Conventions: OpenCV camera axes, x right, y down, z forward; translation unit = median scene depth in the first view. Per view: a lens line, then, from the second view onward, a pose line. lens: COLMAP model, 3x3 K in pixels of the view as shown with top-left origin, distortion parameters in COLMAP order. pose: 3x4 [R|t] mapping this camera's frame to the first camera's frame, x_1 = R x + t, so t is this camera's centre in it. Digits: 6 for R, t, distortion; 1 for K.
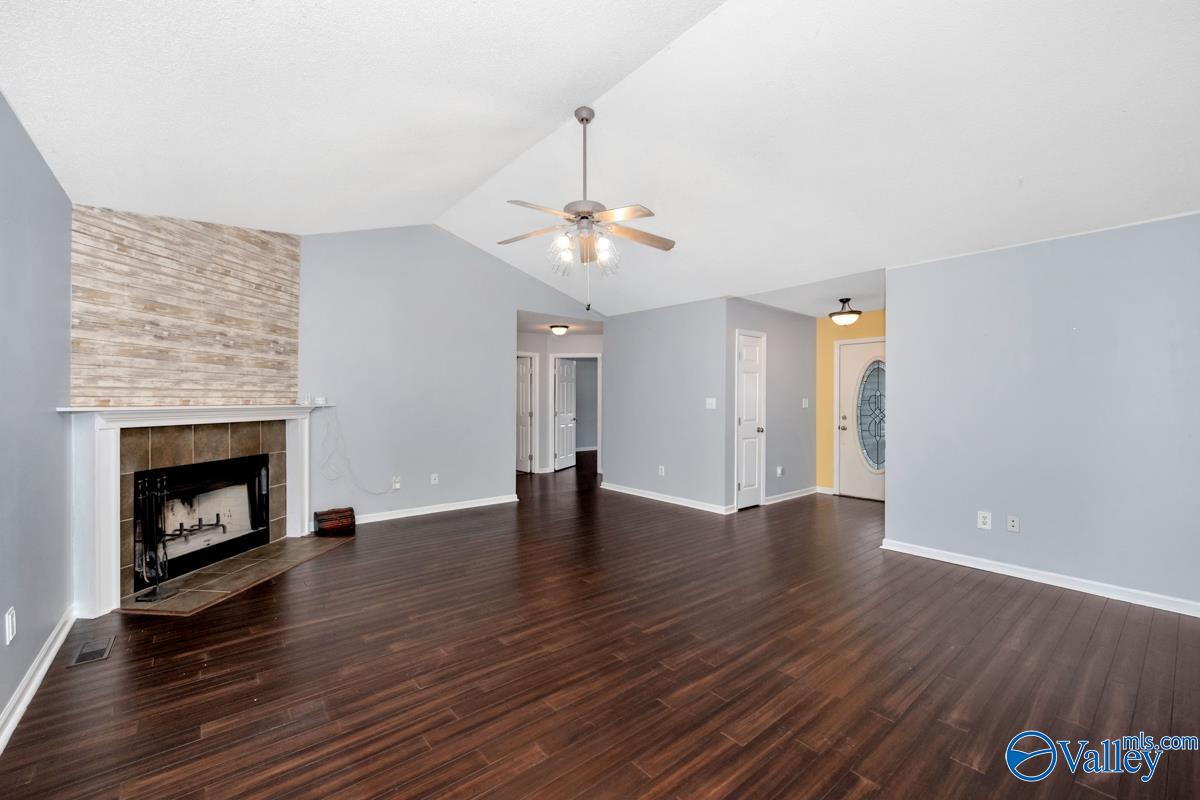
lens RADIAL K [[474.5, 0, 591.7], [0, 474.5, 401.0], [0, 0, 1]] dist [0.005692, -0.000181]
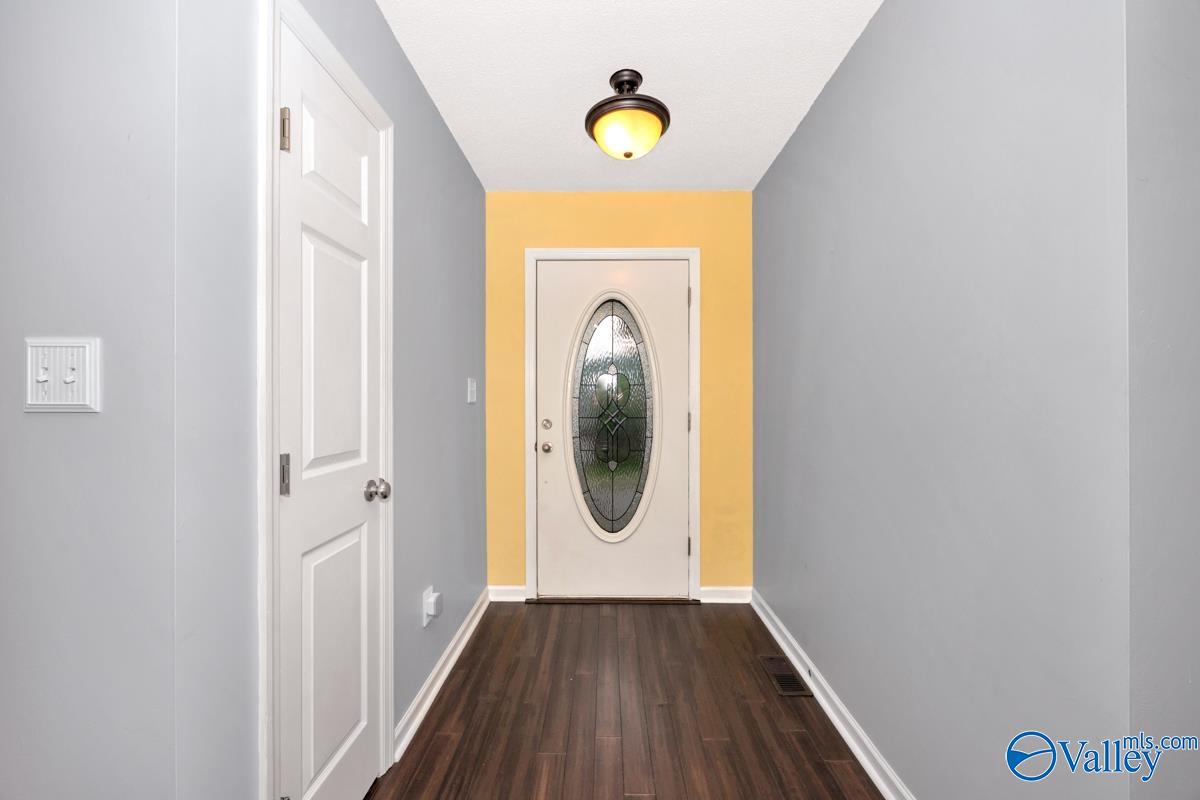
lens RADIAL K [[474.5, 0, 591.7], [0, 474.5, 401.0], [0, 0, 1]] dist [0.005692, -0.000181]
pose [[0.634858, -0.005482, 0.772610, 0.319723], [0.003281, 0.999985, 0.004400, 0.016965], [-0.772622, -0.000259, 0.634866, 1.031211]]
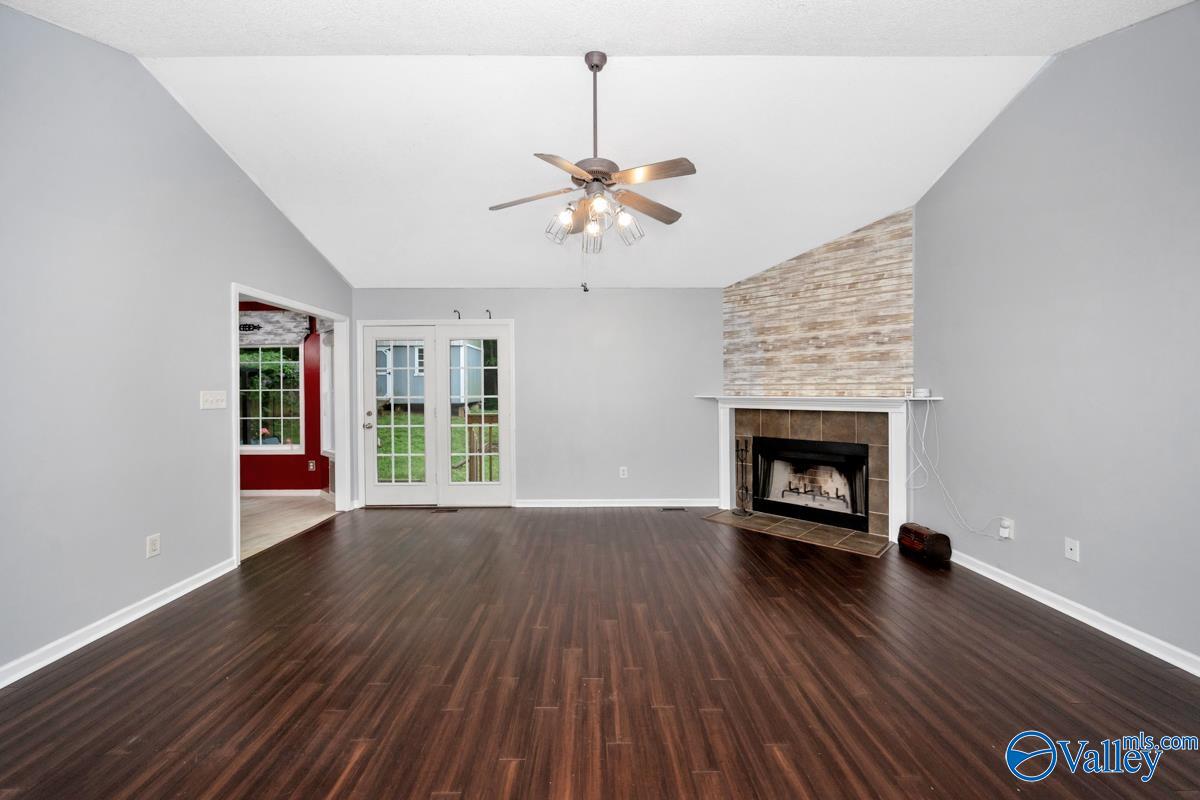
lens RADIAL K [[463.4, 0, 598.4], [0, 463.4, 392.2], [0, 0, 1]] dist [0.001345, 0.000072]
pose [[-0.604402, 0.003220, -0.796673, 0.516605], [0.000504, 0.999993, 0.003659, -0.005841], [0.796679, 0.001809, -0.604400, 1.286628]]
